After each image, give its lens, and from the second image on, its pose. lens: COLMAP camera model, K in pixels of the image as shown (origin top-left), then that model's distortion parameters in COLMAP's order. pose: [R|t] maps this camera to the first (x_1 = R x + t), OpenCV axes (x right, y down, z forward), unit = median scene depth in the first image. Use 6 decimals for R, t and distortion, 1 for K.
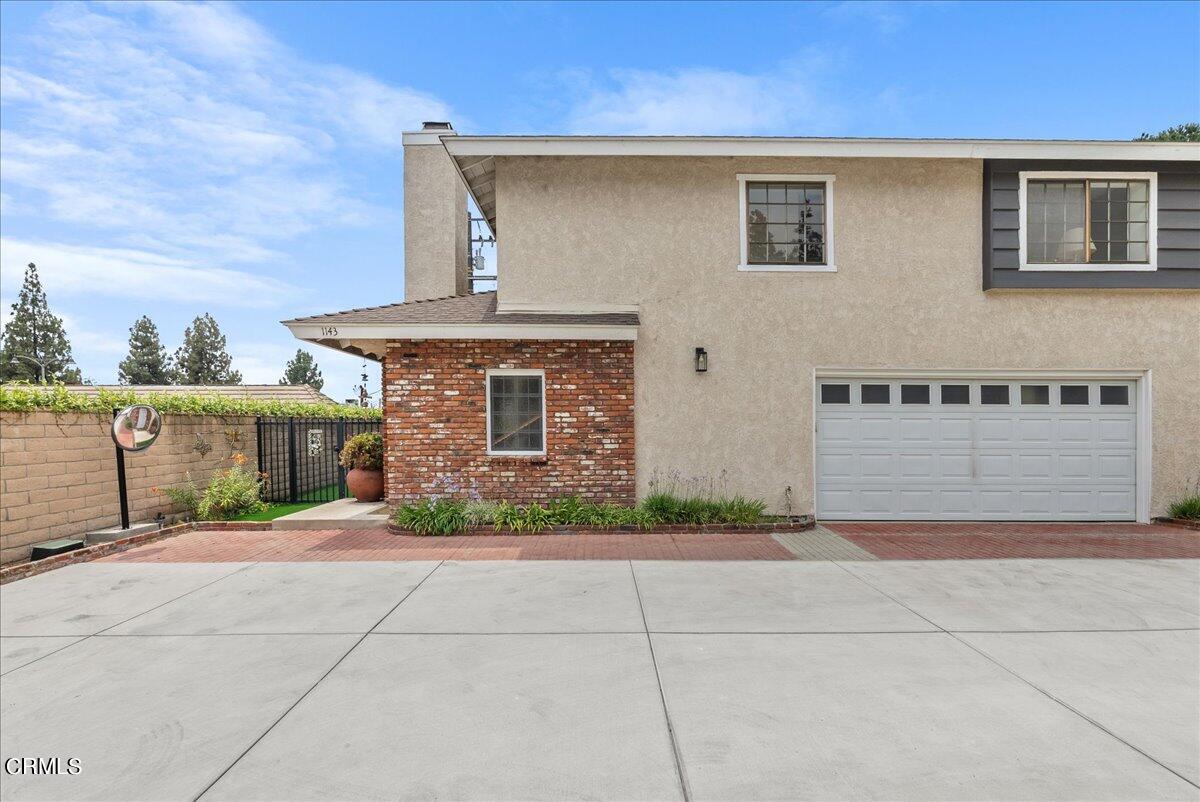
lens RADIAL K [[535.4, 0, 606.1], [0, 535.4, 396.4], [0, 0, 1]] dist [-0.001924, -0.000092]
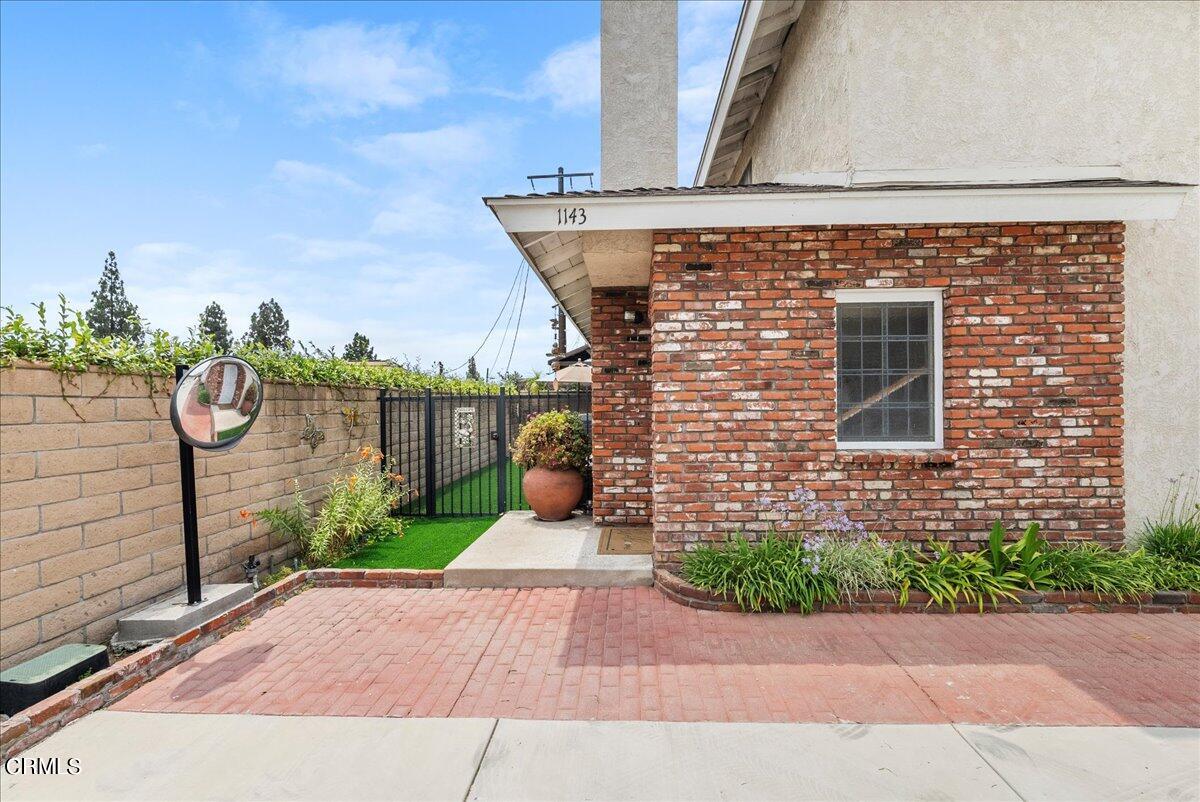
lens RADIAL K [[507.5, 0, 601.2], [0, 507.5, 357.4], [0, 0, 1]] dist [-0.002158, -0.000438]
pose [[0.998333, -0.013994, -0.055986, -0.431229], [0.011698, 0.999085, -0.041132, 0.035004], [0.056511, 0.040409, 0.997584, 0.475663]]
